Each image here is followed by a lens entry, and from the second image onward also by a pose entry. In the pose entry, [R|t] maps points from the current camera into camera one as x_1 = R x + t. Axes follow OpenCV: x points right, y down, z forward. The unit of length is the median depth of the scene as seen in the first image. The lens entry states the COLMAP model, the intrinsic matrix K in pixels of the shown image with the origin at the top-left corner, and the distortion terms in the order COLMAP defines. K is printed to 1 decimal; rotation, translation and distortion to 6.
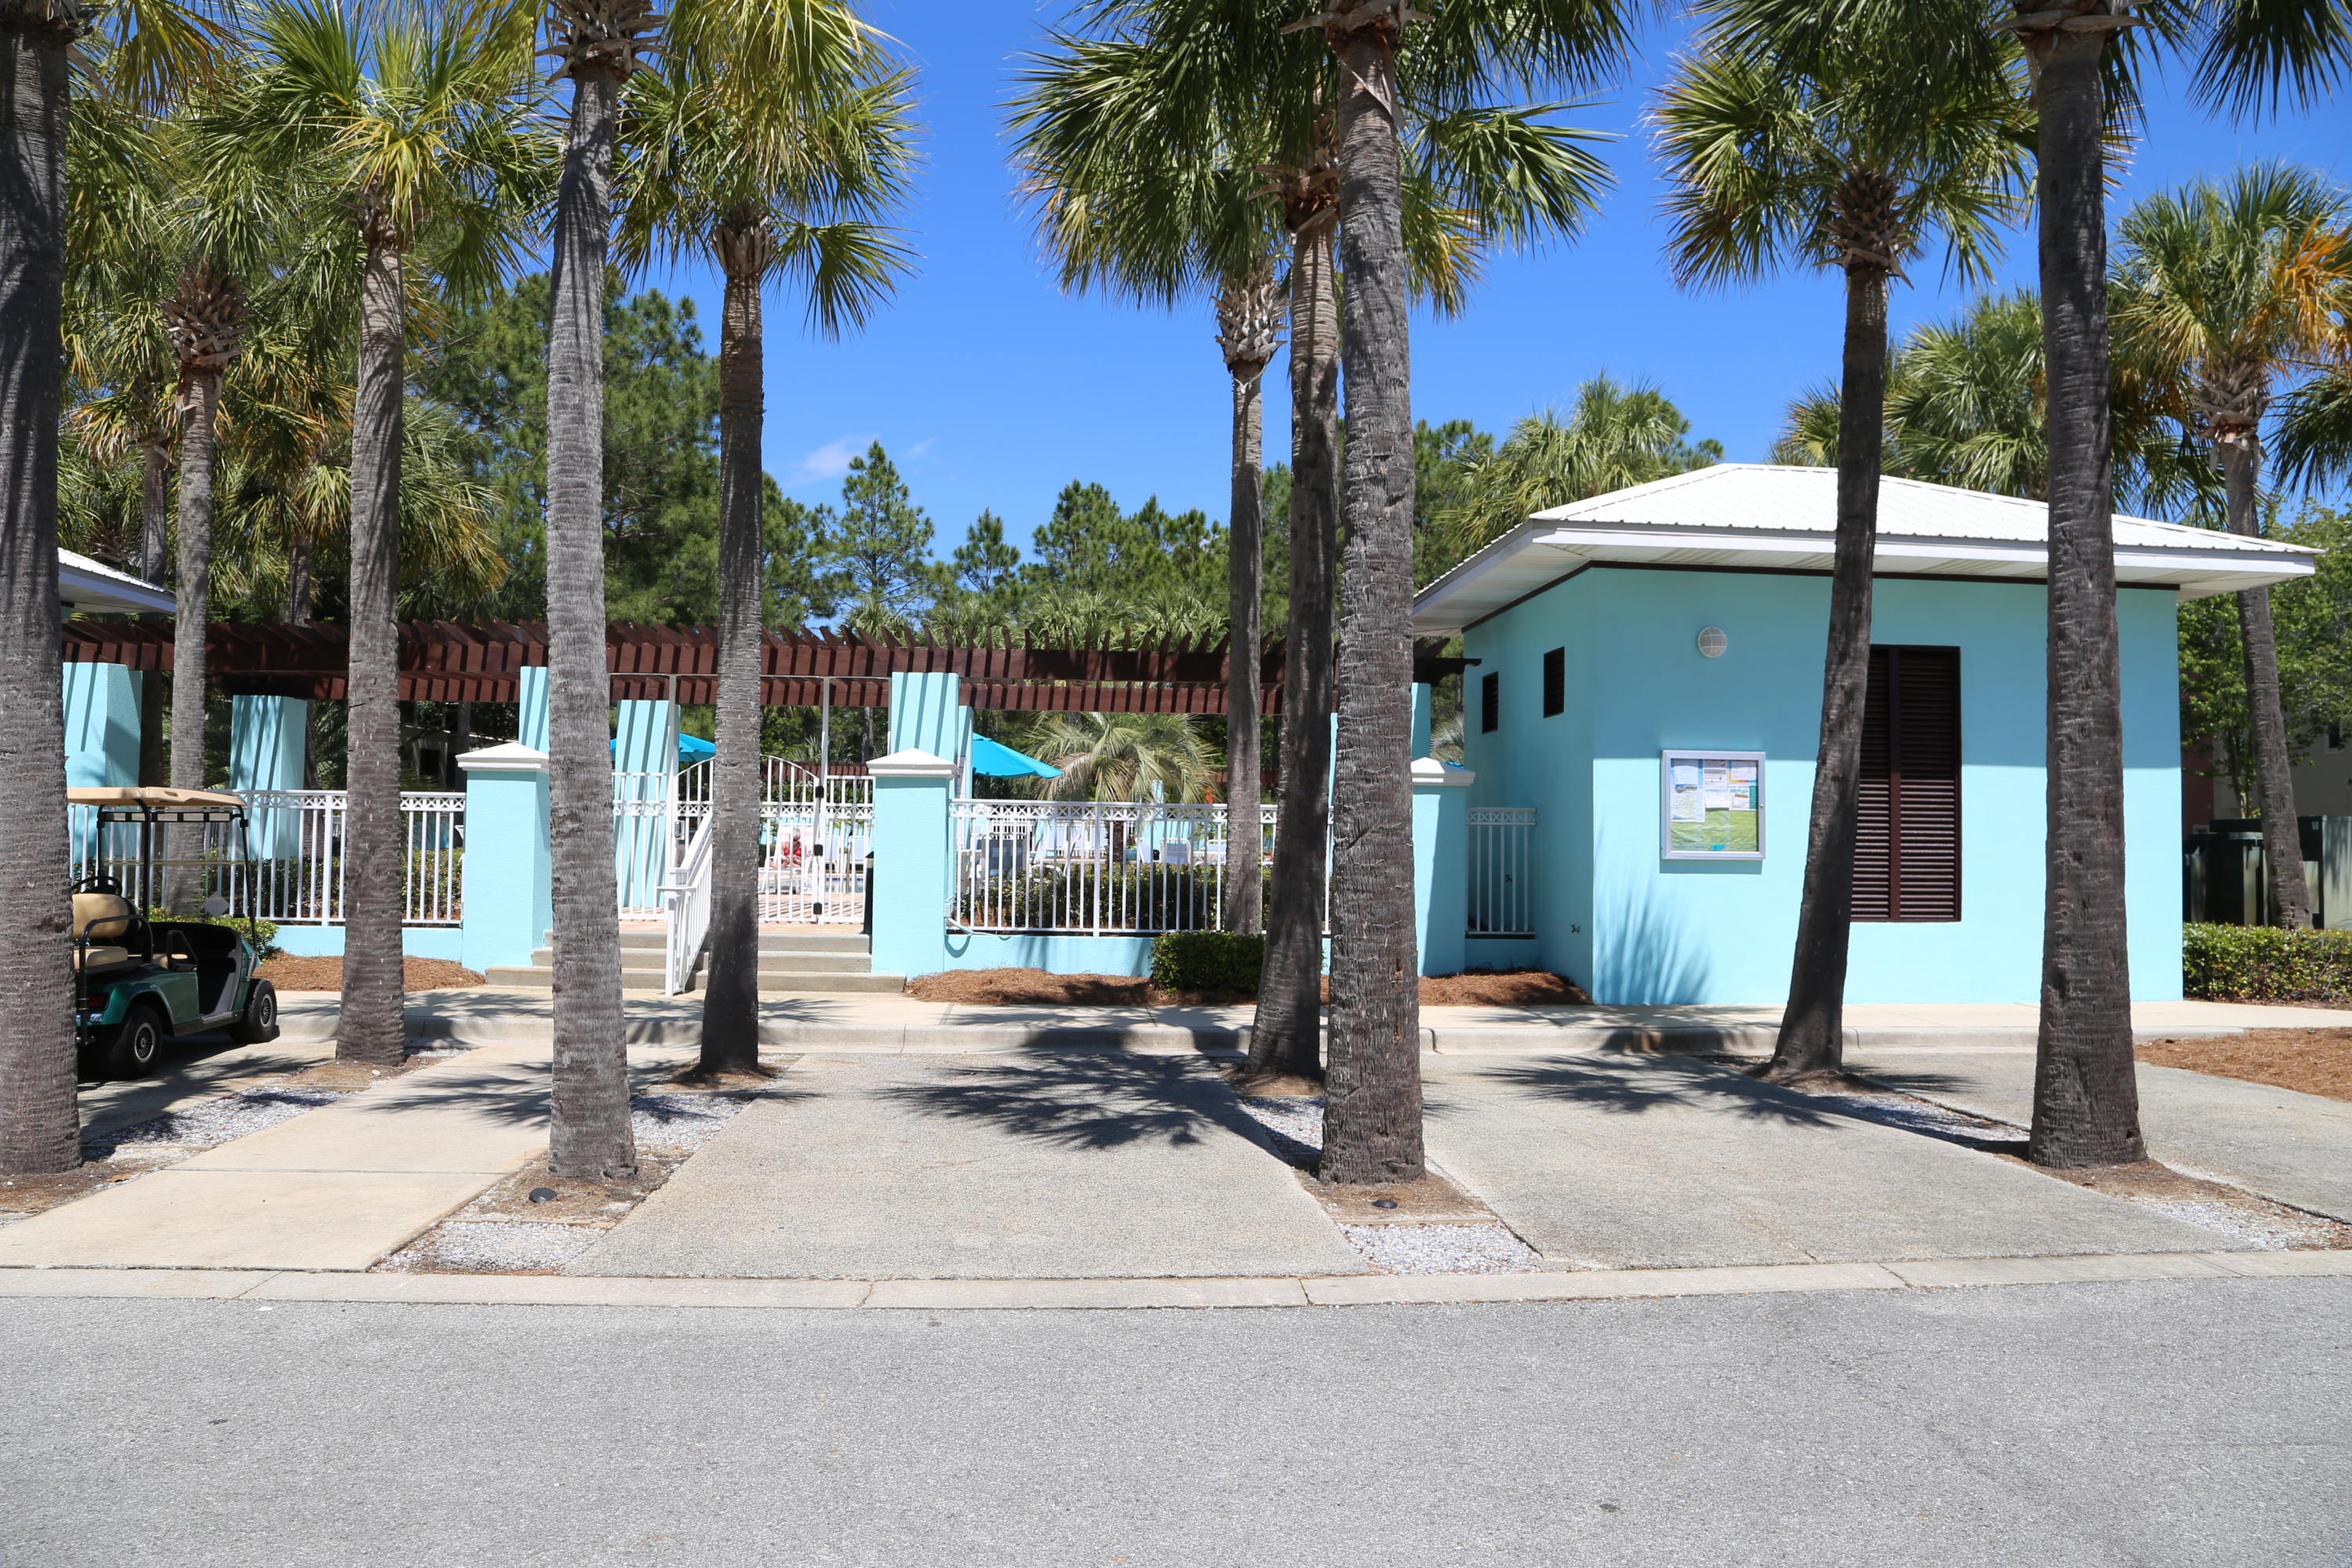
lens RADIAL K [[1670.4, 0, 1176.0], [0, 1670.4, 784.0], [0, 0, 1]] dist [-0.000349, 0.000382]
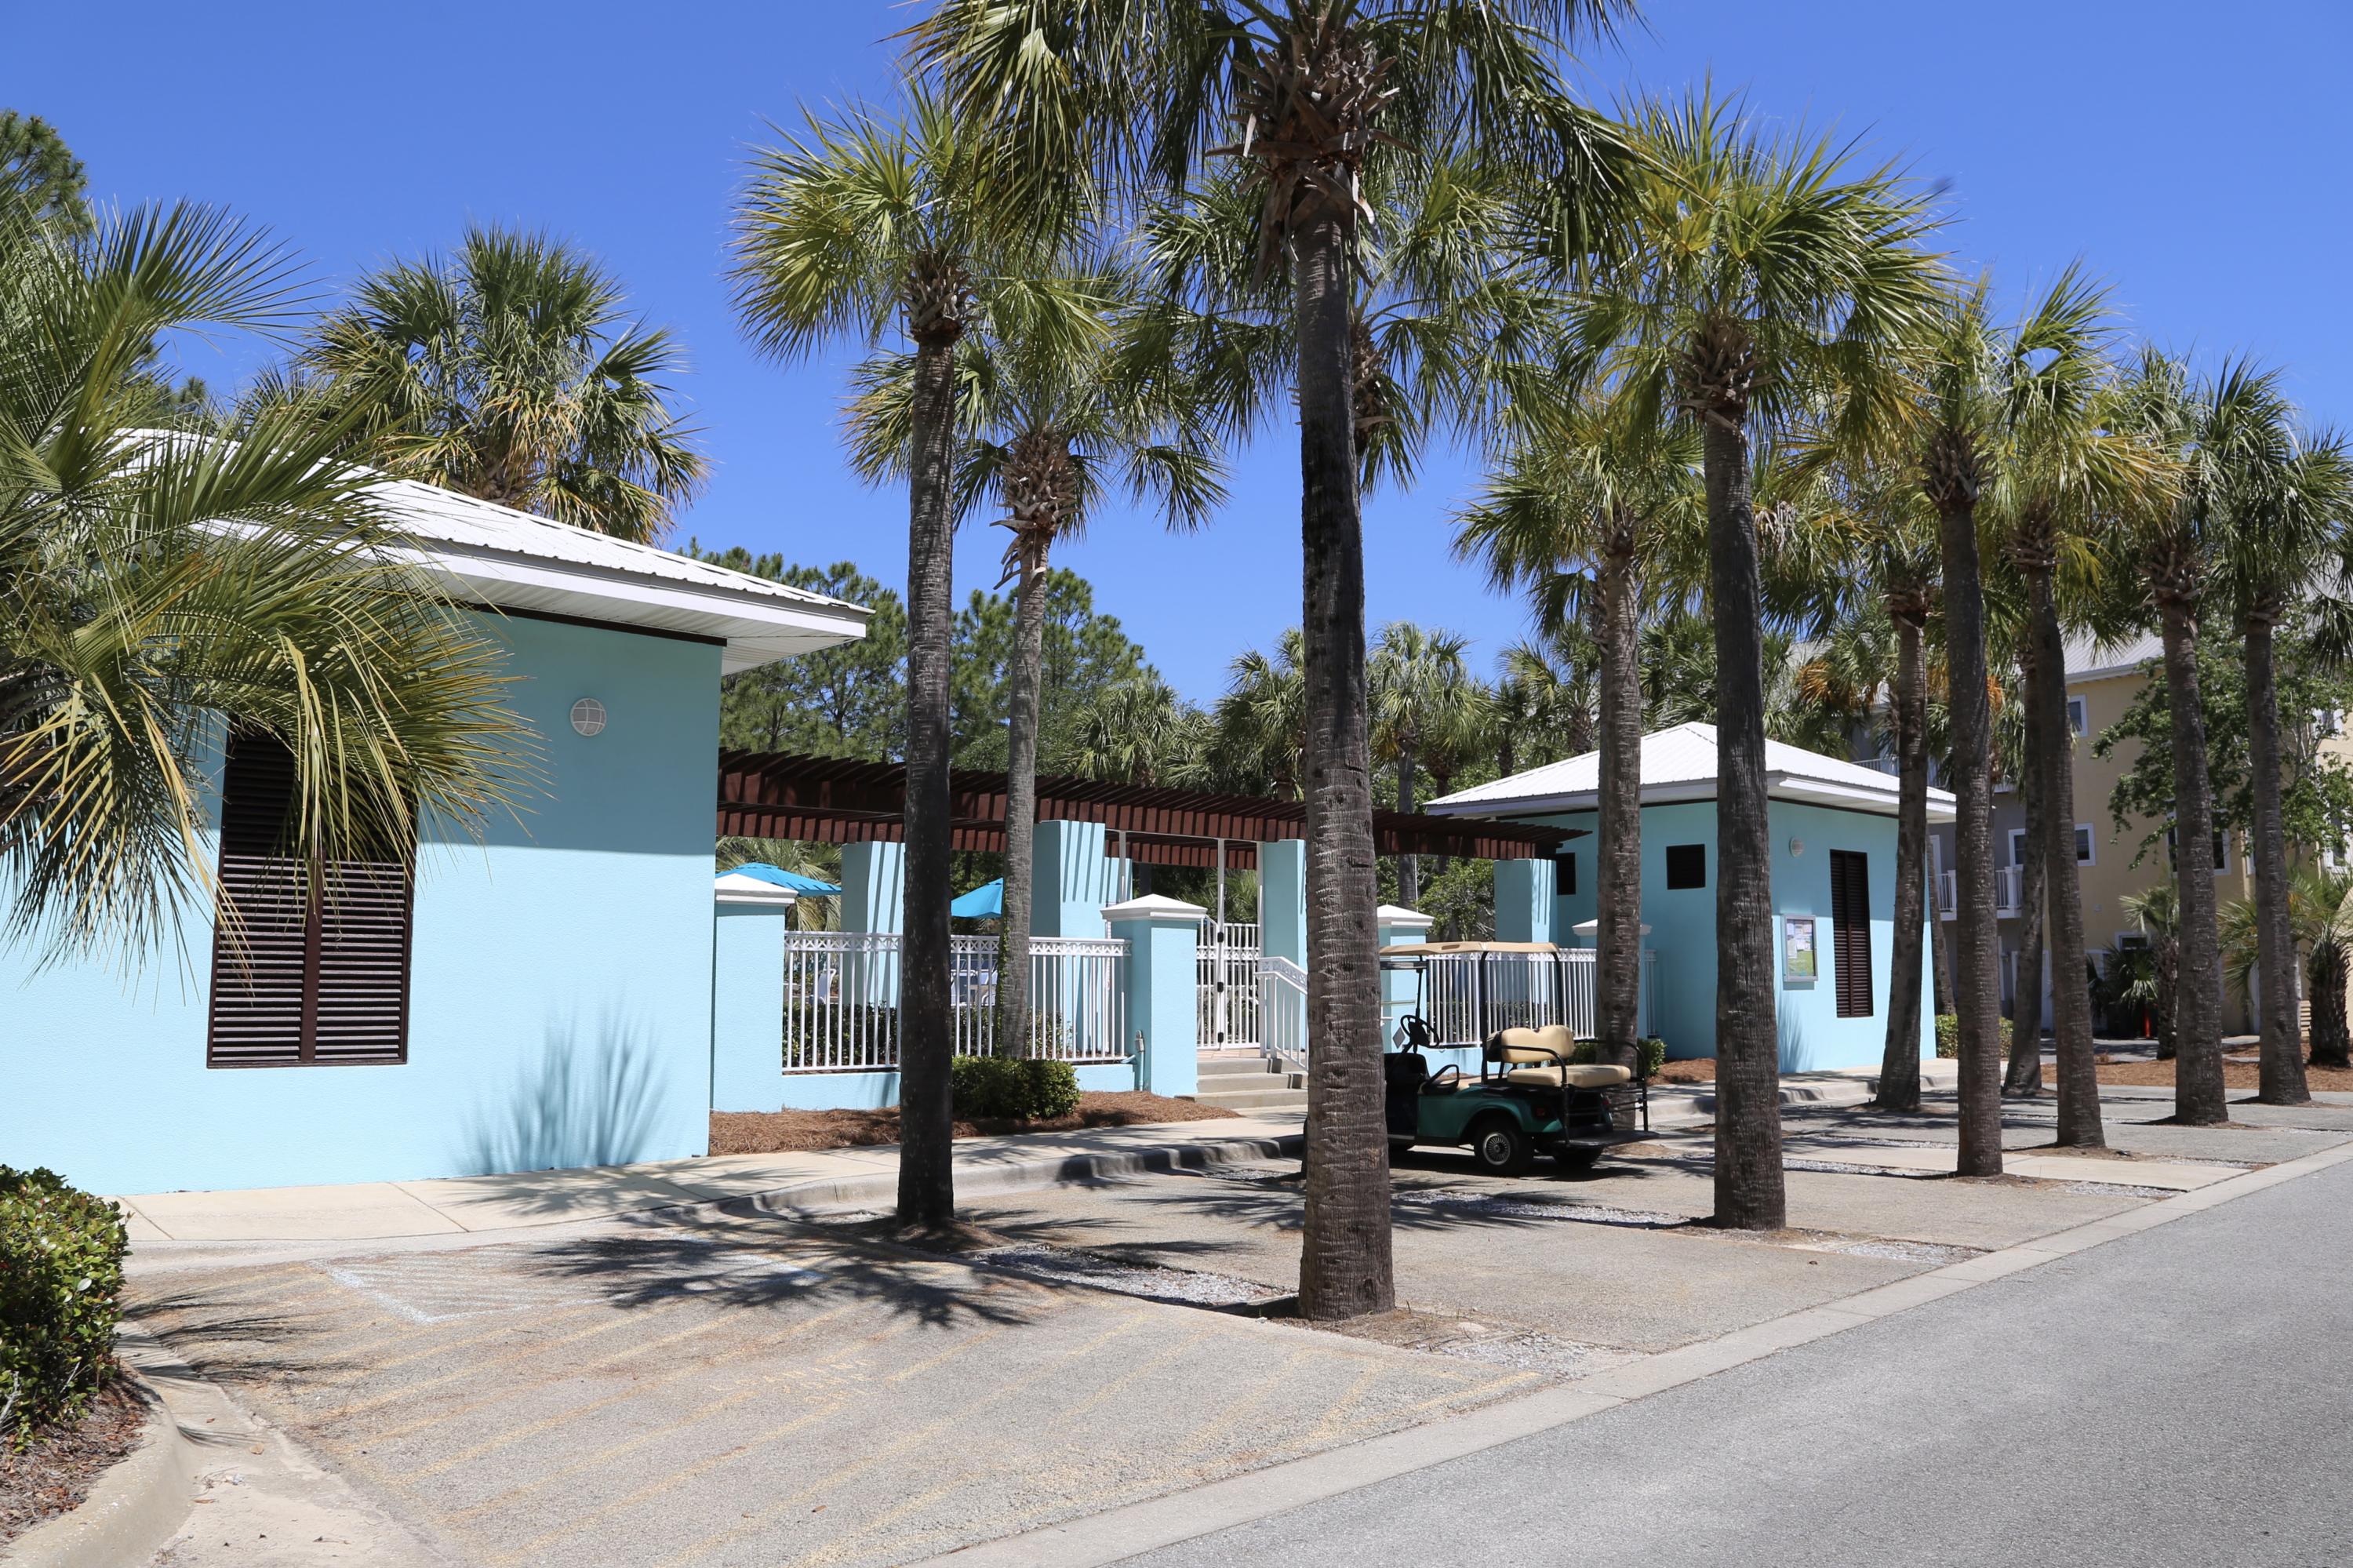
lens RADIAL K [[1671.1, 0, 1176.5], [0, 1671.1, 784.0], [0, 0, 1]] dist [-0.000349, 0.000382]
pose [[0.779368, 0.058607, 0.623820, -1.128704], [-0.007966, 0.996462, -0.083664, -0.004148], [-0.626516, 0.060236, 0.777077, 0.127371]]
